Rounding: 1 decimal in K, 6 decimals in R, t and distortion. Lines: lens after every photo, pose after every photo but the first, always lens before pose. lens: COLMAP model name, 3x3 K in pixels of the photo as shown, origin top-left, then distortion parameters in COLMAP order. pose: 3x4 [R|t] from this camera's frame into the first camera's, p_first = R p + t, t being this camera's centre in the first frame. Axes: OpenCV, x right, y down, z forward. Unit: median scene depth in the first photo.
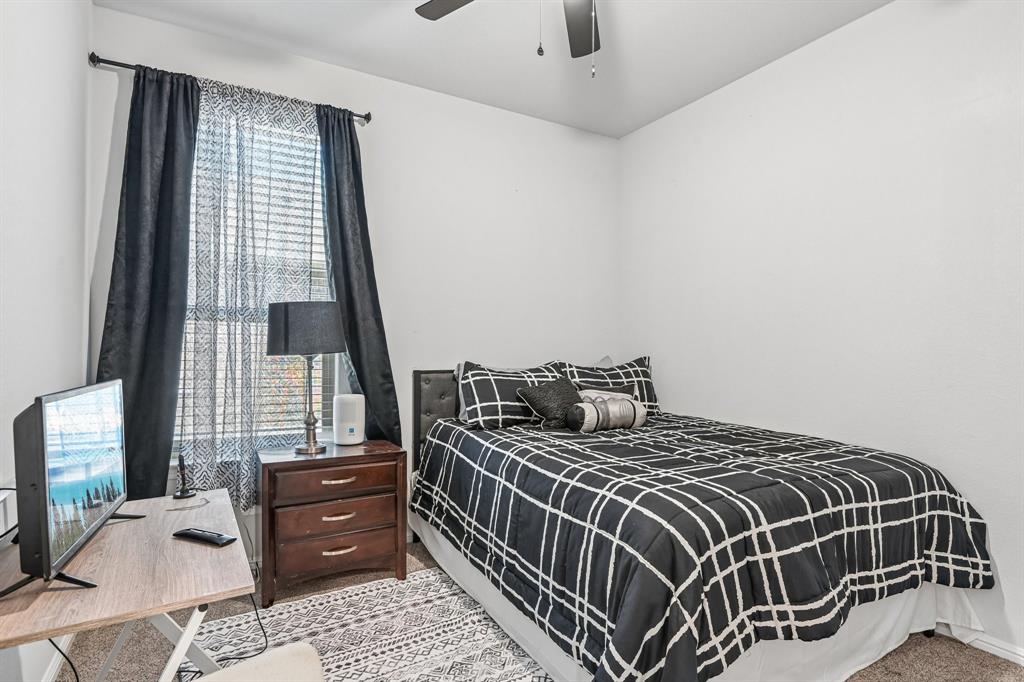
lens RADIAL K [[526.7, 0, 512.0], [0, 526.7, 341.0], [0, 0, 1]] dist [-0.022083, -0.000337]
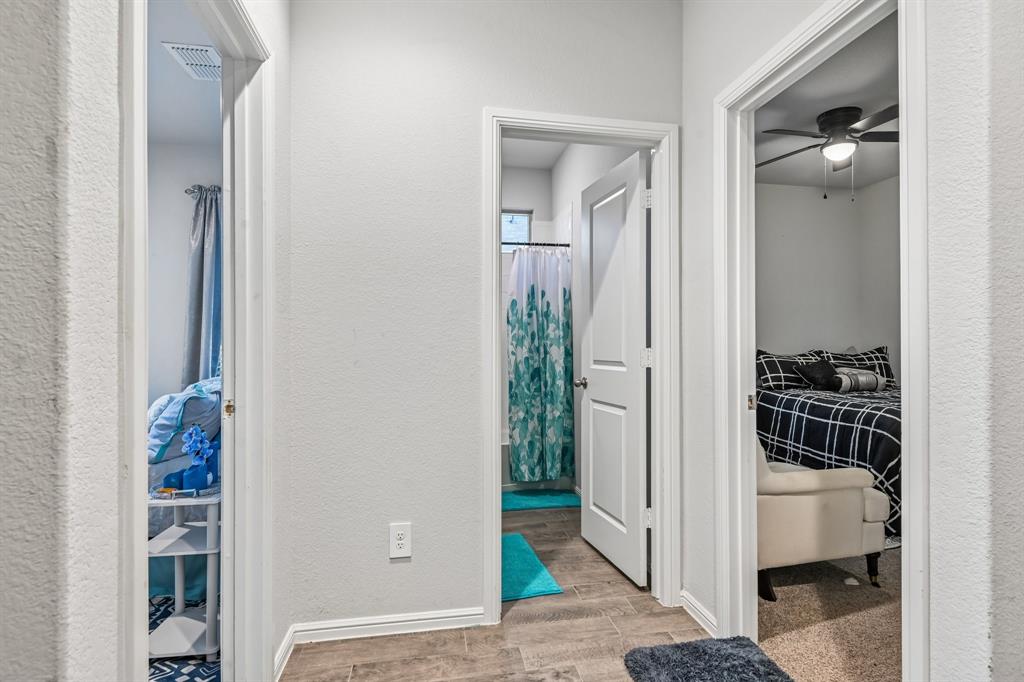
lens RADIAL K [[543.2, 0, 528.7], [0, 543.2, 337.4], [0, 0, 1]] dist [-0.001465, -0.000692]
pose [[0.947804, -0.011779, -0.318637, -0.235728], [0.012947, 0.999915, 0.001547, -0.011180], [0.318592, -0.005591, 0.947875, -0.870042]]
